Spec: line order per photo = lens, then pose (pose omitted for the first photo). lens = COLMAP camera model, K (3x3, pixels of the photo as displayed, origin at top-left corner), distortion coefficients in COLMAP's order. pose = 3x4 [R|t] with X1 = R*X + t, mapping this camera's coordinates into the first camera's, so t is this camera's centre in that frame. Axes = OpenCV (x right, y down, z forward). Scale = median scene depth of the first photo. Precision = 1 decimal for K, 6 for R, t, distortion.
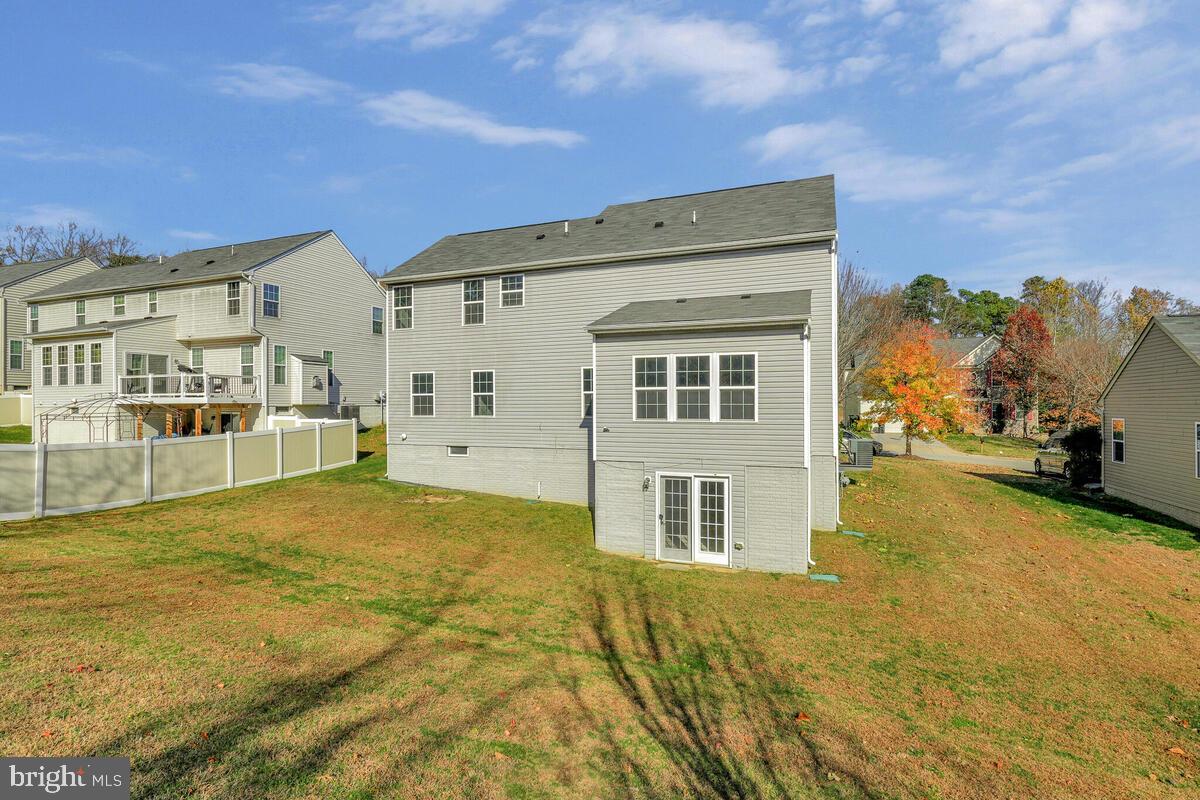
lens RADIAL K [[578.4, 0, 600.0], [0, 578.4, 400.0], [0, 0, 1]] dist [0.021498, -0.000041]
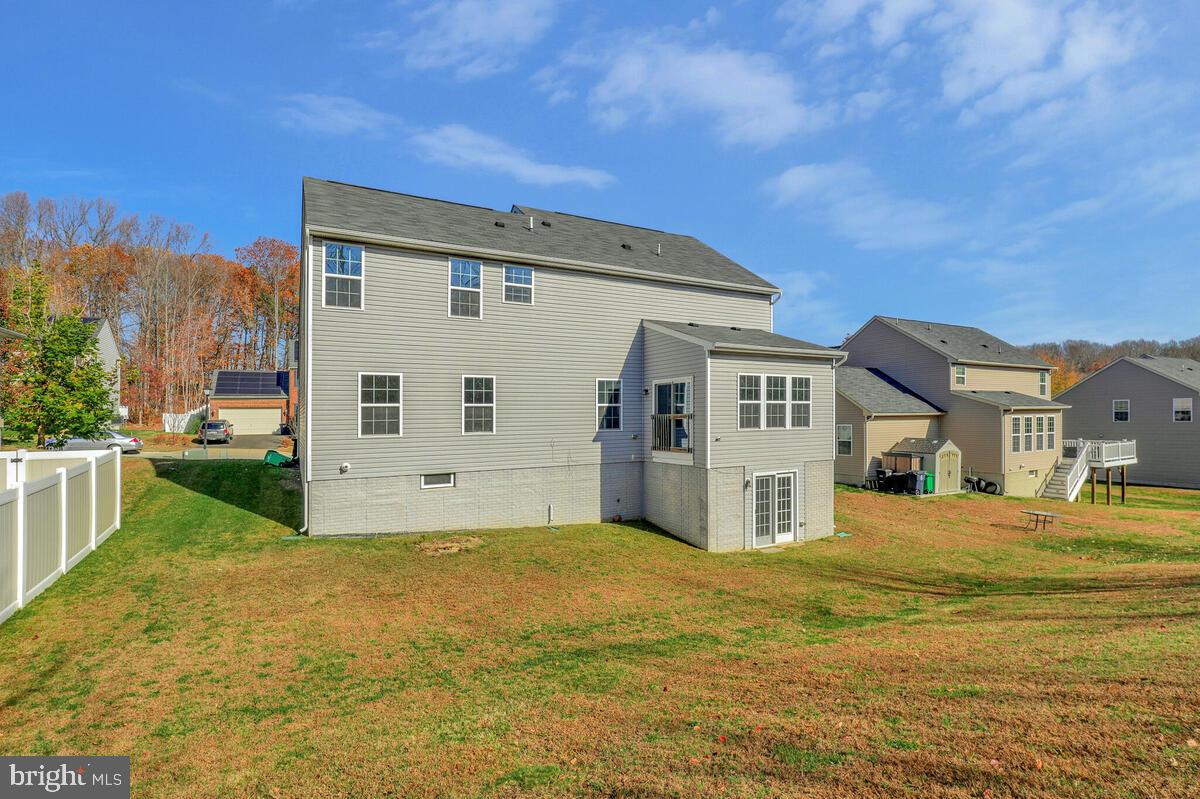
lens RADIAL K [[577.2, 0, 605.4], [0, 577.2, 408.6], [0, 0, 1]] dist [0.012718, -0.000091]
pose [[0.623380, 0.006576, 0.781891, -0.741394], [0.003773, 0.999928, -0.011418, 0.004212], [-0.781910, 0.010068, 0.623310, 0.375380]]
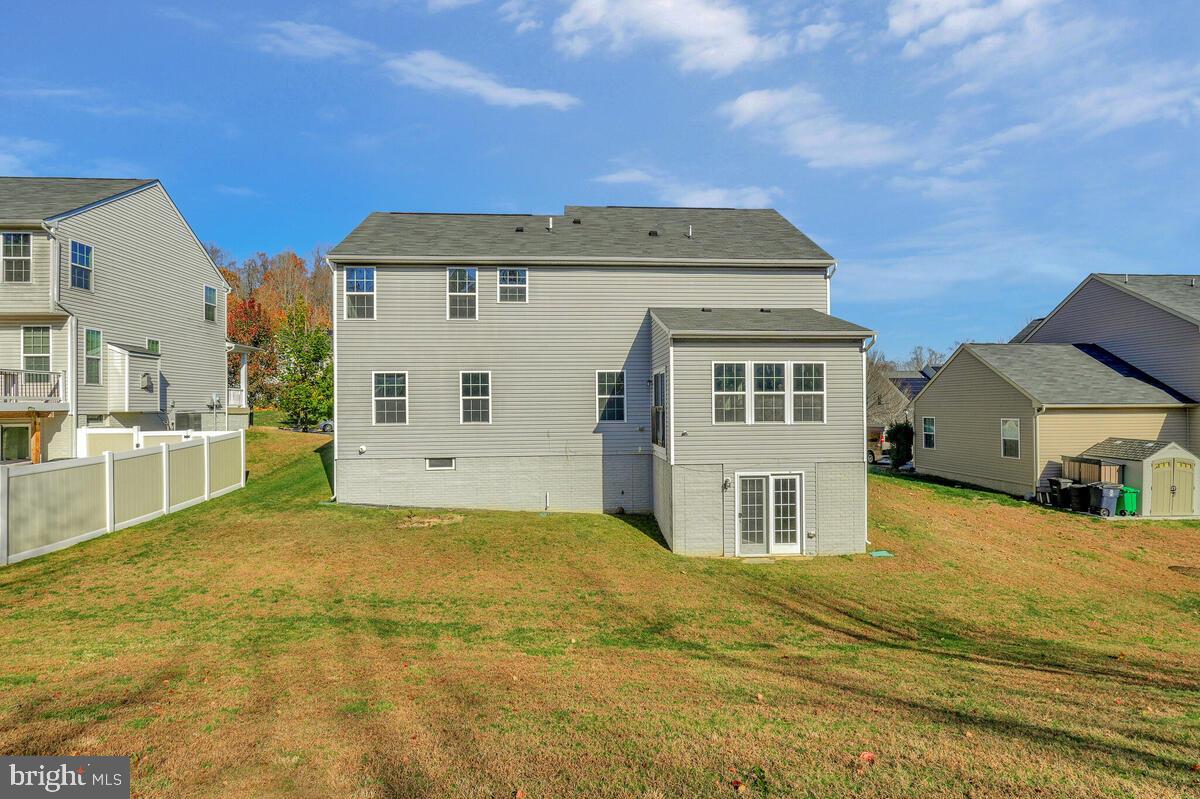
lens RADIAL K [[566.2, 0, 601.6], [0, 566.2, 406.3], [0, 0, 1]] dist [0.011402, -0.000043]
pose [[0.901620, -0.002945, 0.432520, -0.416470], [0.002139, 0.999995, 0.002350, 0.000789], [-0.432525, -0.001194, 0.901621, 0.134120]]
